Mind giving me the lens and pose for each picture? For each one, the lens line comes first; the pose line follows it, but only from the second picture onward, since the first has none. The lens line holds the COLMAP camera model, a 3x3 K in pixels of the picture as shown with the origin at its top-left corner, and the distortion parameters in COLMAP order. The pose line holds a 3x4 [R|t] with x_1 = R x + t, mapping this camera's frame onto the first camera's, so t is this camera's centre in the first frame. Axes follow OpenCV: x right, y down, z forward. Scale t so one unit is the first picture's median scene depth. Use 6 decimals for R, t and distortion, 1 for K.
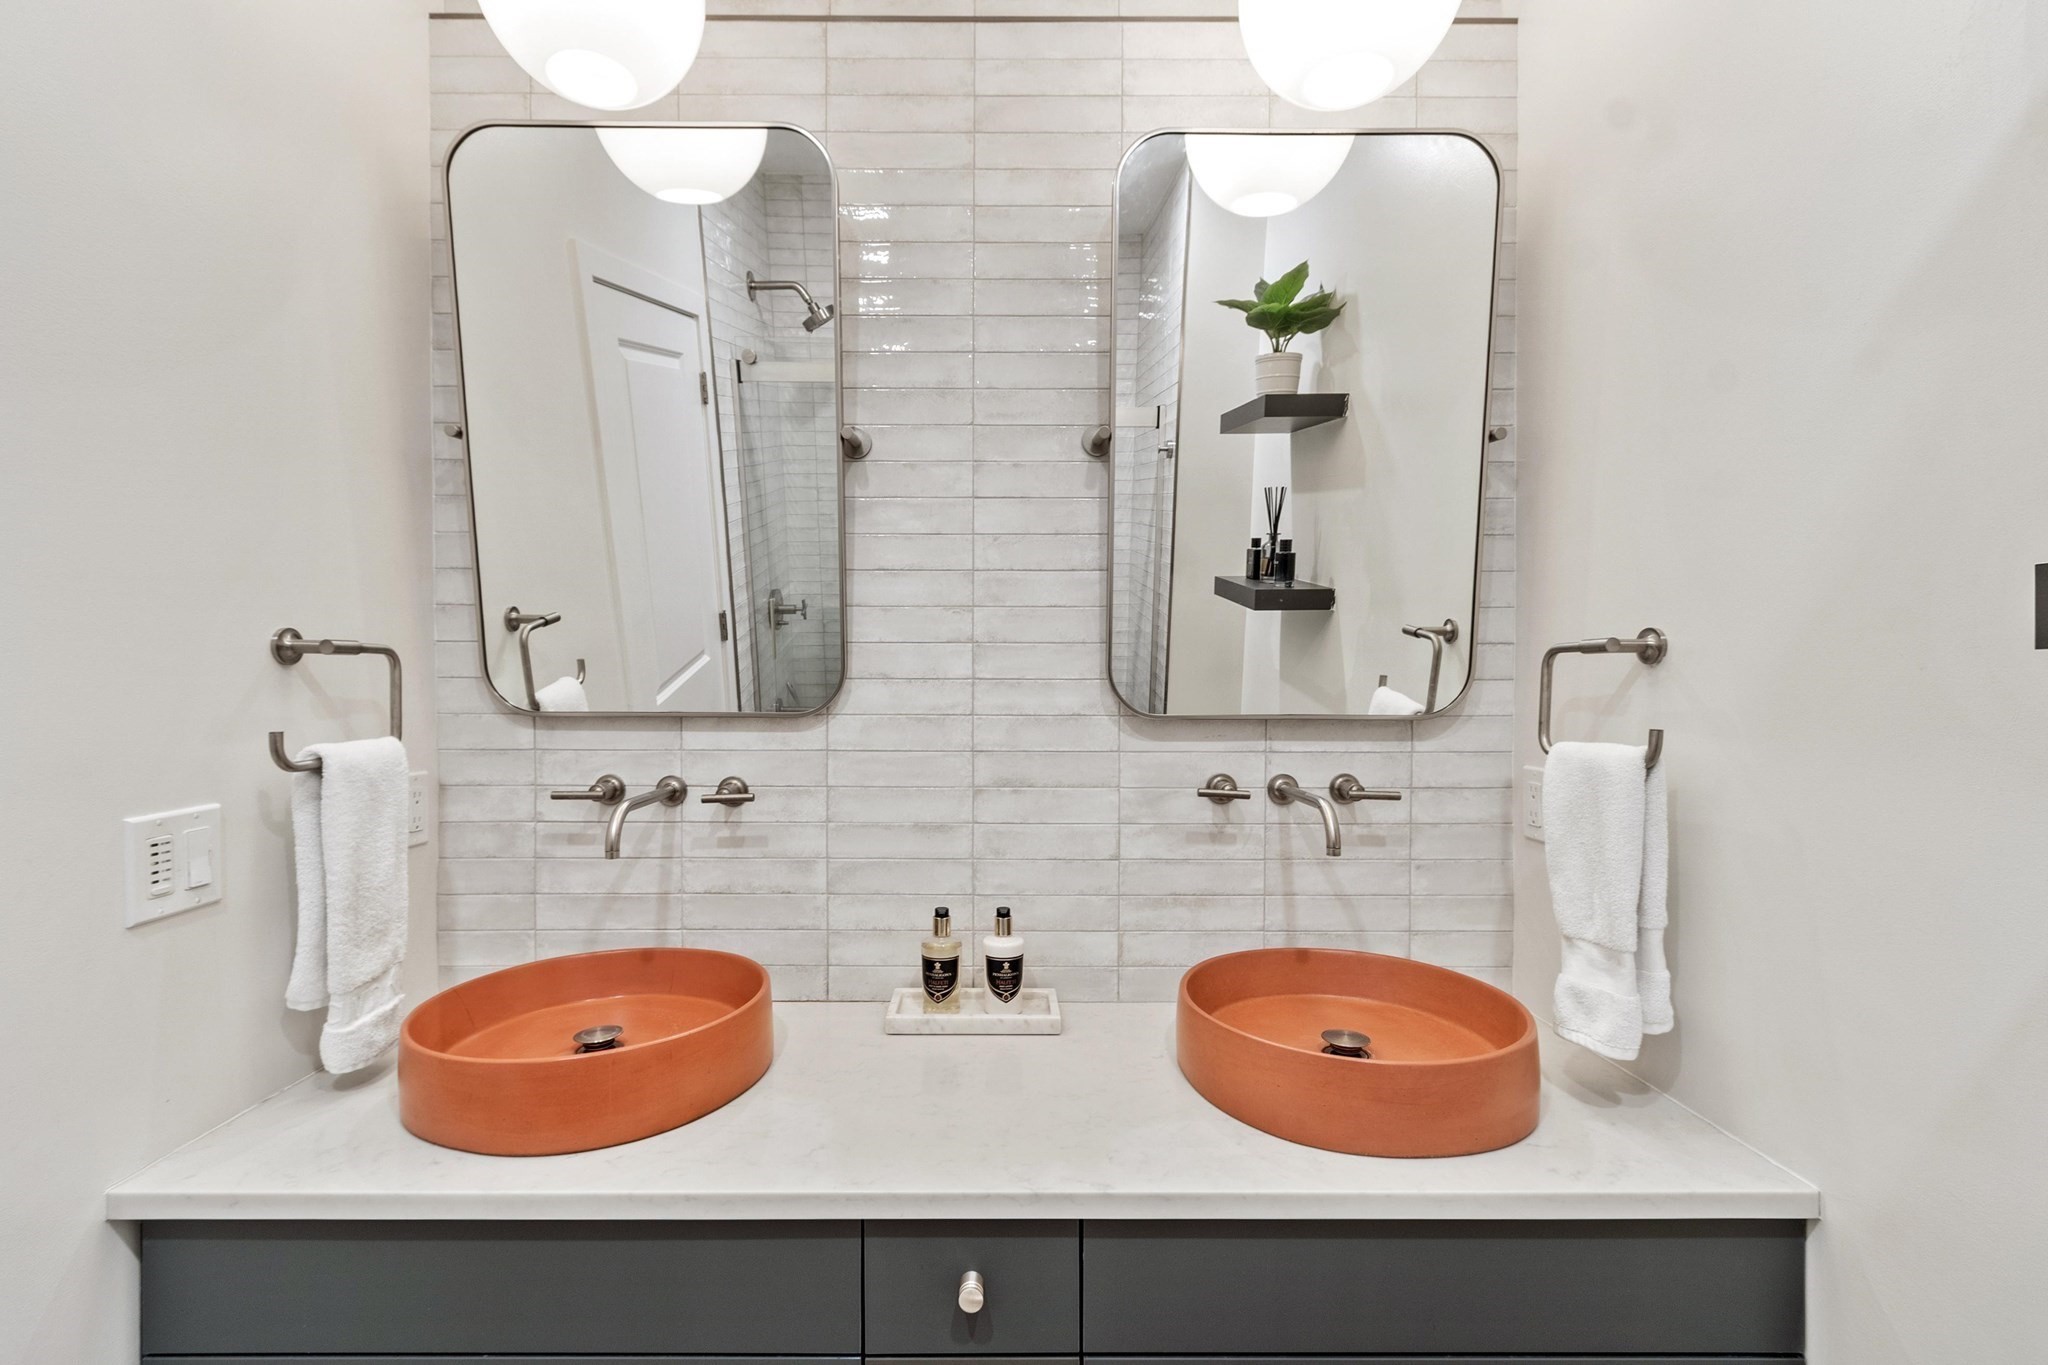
lens RADIAL K [[899.7, 0, 1020.4], [0, 899.7, 691.6], [0, 0, 1]] dist [0.002057, -0.000249]
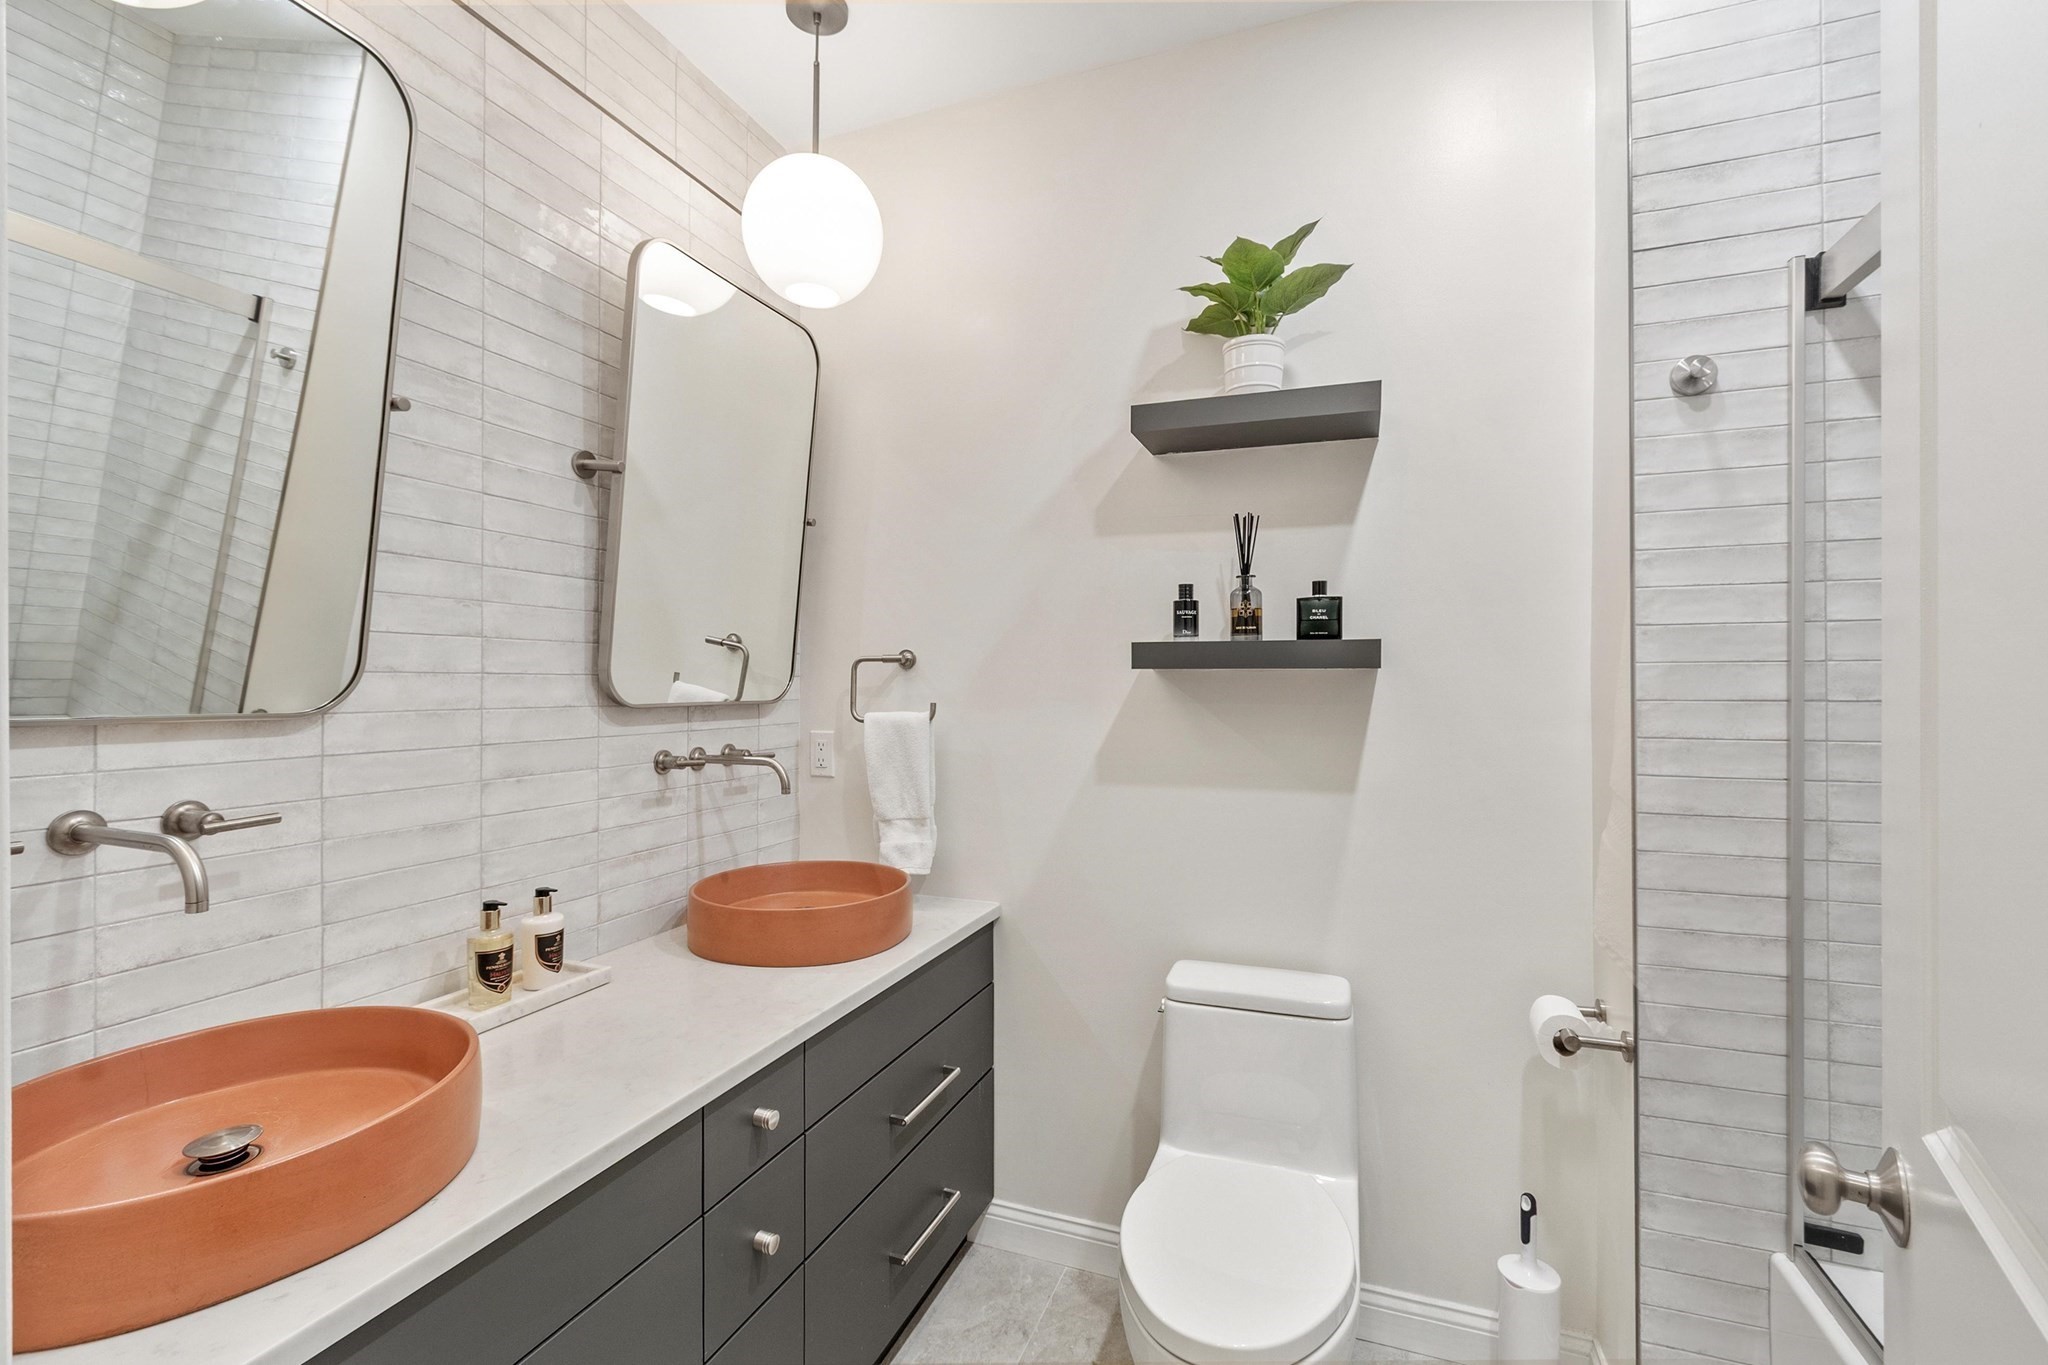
lens RADIAL K [[899.7, 0, 983.0], [0, 899.7, 678.0], [0, 0, 1]] dist [0.002057, -0.000249]
pose [[0.394118, 0.002829, 0.919055, -0.756399], [0.007109, 0.999956, -0.006127, 0.001470], [-0.919032, 0.008948, 0.394081, 0.092389]]
